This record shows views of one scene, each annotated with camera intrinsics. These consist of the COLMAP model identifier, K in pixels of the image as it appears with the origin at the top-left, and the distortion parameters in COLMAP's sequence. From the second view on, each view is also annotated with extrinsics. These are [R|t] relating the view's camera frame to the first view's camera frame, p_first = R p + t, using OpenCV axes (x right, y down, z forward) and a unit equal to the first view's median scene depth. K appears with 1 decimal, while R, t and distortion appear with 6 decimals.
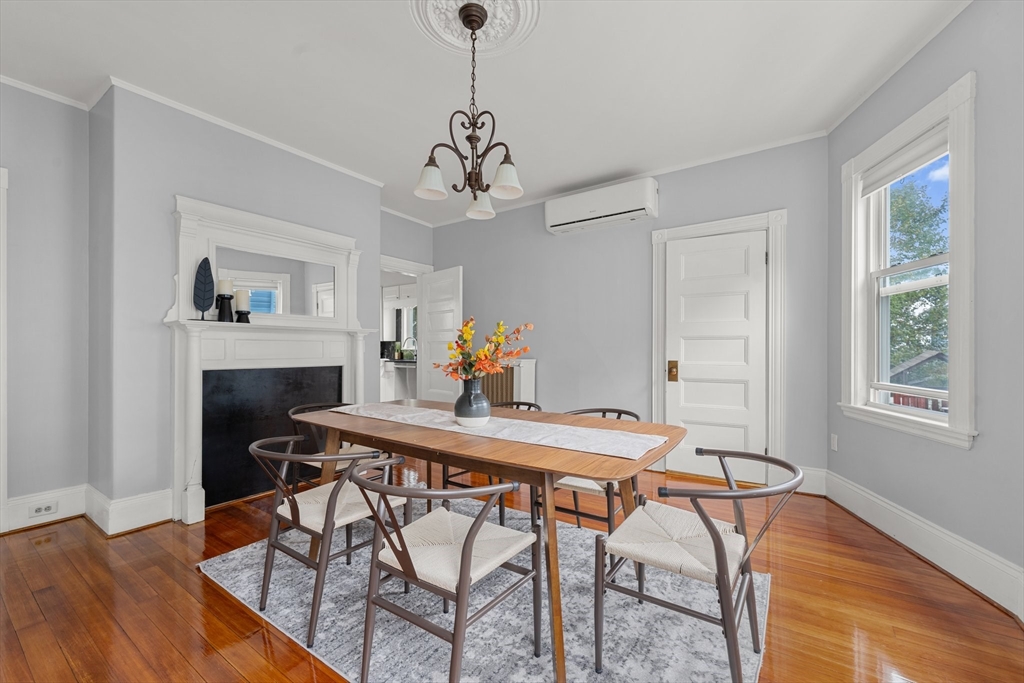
lens RADIAL K [[424.6, 0, 520.8], [0, 424.6, 350.2], [0, 0, 1]] dist [0.014715, -0.008482]
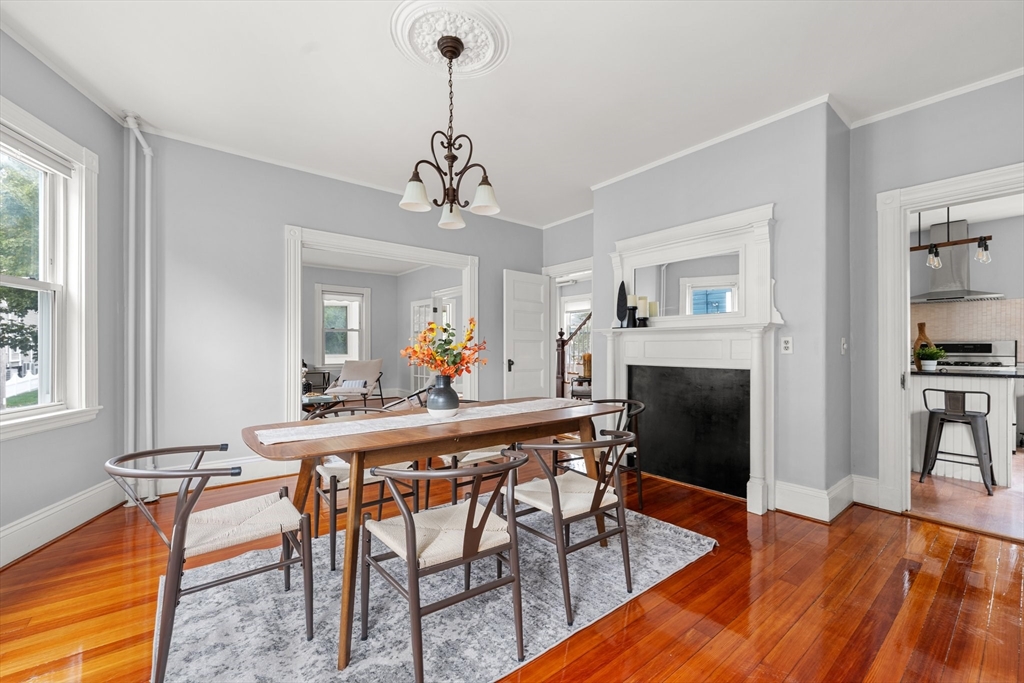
lens RADIAL K [[424.6, 0, 520.8], [0, 424.6, 350.2], [0, 0, 1]] dist [0.014715, -0.008482]
pose [[-0.293930, -0.000962, -0.955827, 0.661709], [0.001227, 0.999998, -0.001384, 0.002782], [0.955826, -0.001579, -0.293928, 1.113223]]
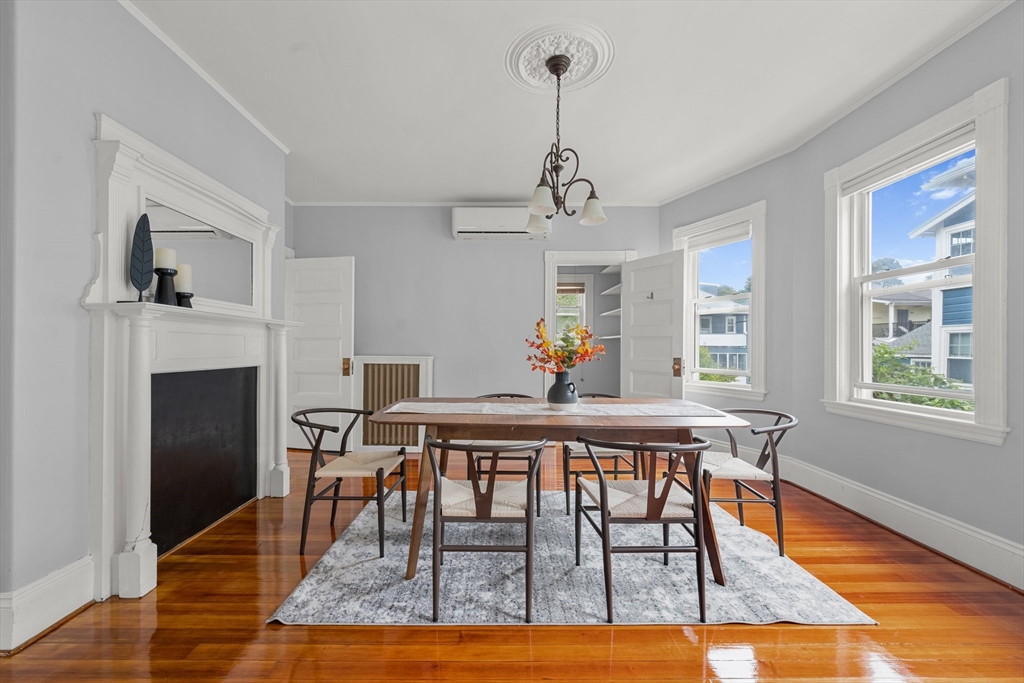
lens RADIAL K [[420.1, 0, 511.1], [0, 420.1, 346.2], [0, 0, 1]] dist [0.018889, -0.007327]
pose [[0.819530, 0.004730, 0.573016, -0.658866], [-0.001941, 0.999983, -0.005479, 0.003398], [-0.573032, 0.003378, 0.819526, 0.087642]]
